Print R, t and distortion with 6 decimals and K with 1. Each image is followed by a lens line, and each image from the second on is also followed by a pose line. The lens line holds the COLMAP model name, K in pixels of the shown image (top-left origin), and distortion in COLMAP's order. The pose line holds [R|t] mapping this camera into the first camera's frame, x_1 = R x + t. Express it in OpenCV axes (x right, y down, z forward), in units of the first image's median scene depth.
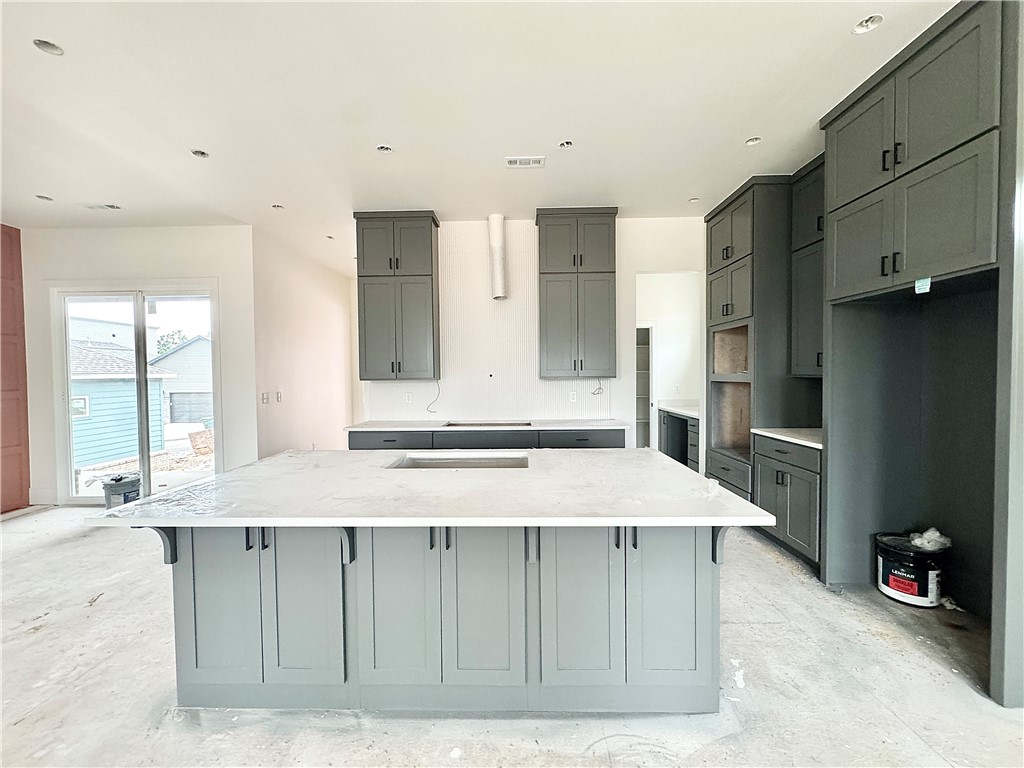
lens RADIAL K [[410.0, 0, 510.7], [0, 410.0, 385.0], [0, 0, 1]] dist [-0.003877, 0.000773]
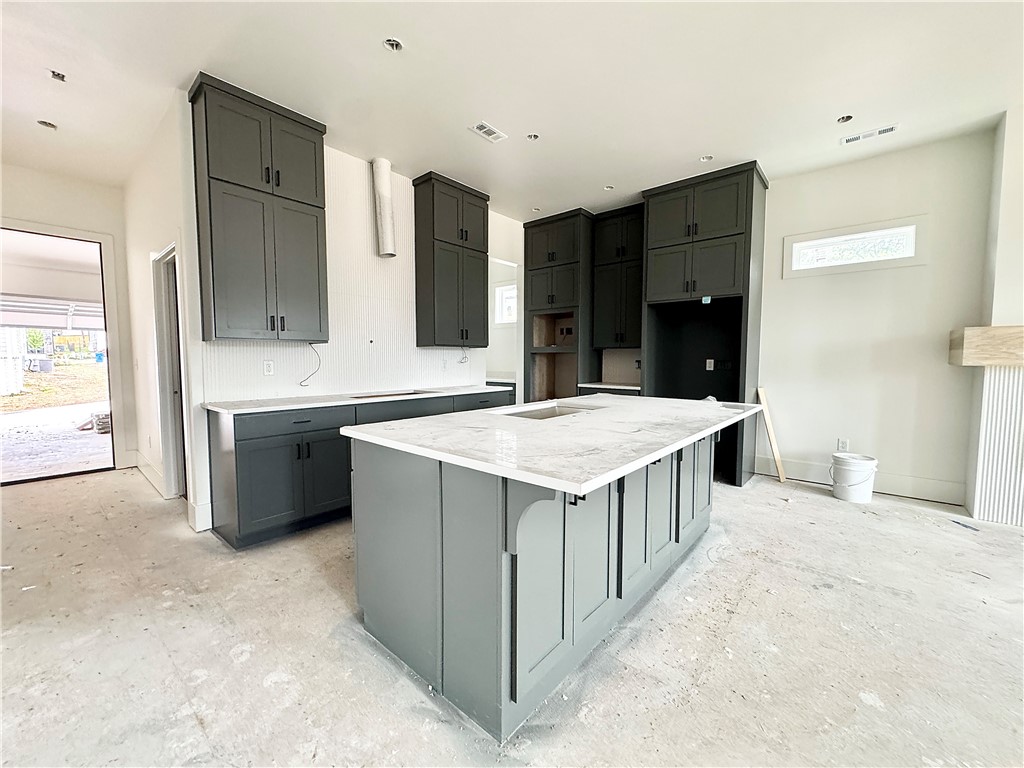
lens RADIAL K [[410.0, 0, 511.5], [0, 410.0, 385.3], [0, 0, 1]] dist [-0.003877, 0.000773]
pose [[0.638422, -0.038622, 0.768717, -0.600198], [0.010934, 0.999095, 0.041116, 0.042936], [-0.769609, -0.017844, 0.638266, 0.227815]]
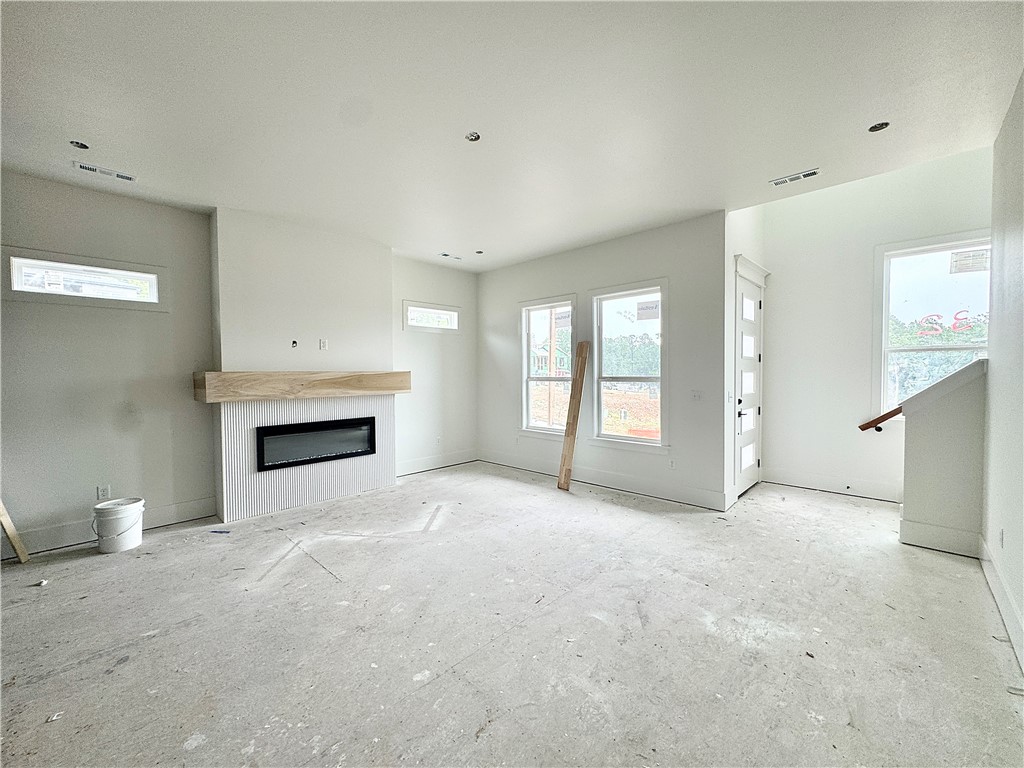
lens RADIAL K [[410.0, 0, 512.2], [0, 410.0, 384.1], [0, 0, 1]] dist [-0.003877, 0.000773]
pose [[-0.730450, -0.001570, 0.682964, -0.619616], [0.033304, 0.998726, 0.037915, -0.009229], [-0.682153, 0.050440, -0.729467, 0.270576]]
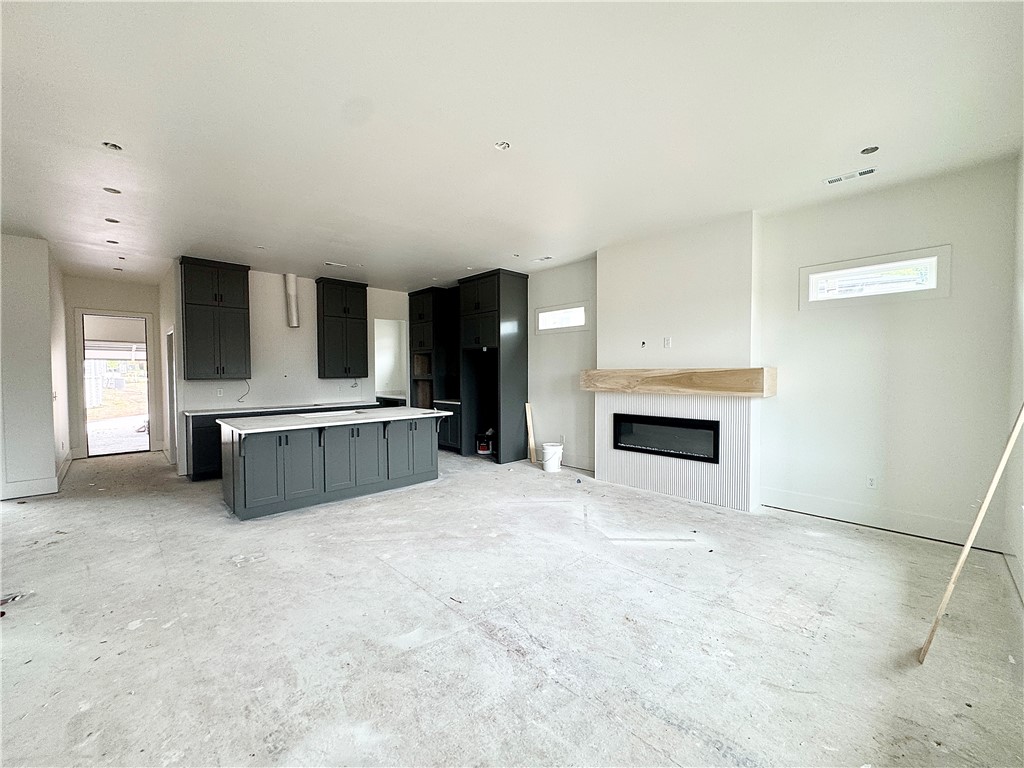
lens RADIAL K [[410.0, 0, 511.3], [0, 410.0, 384.2], [0, 0, 1]] dist [-0.003877, 0.000773]
pose [[0.703799, -0.013378, 0.710273, -0.602820], [0.014787, 0.999882, 0.004180, 0.014622], [-0.710245, 0.007561, 0.703914, -0.748668]]
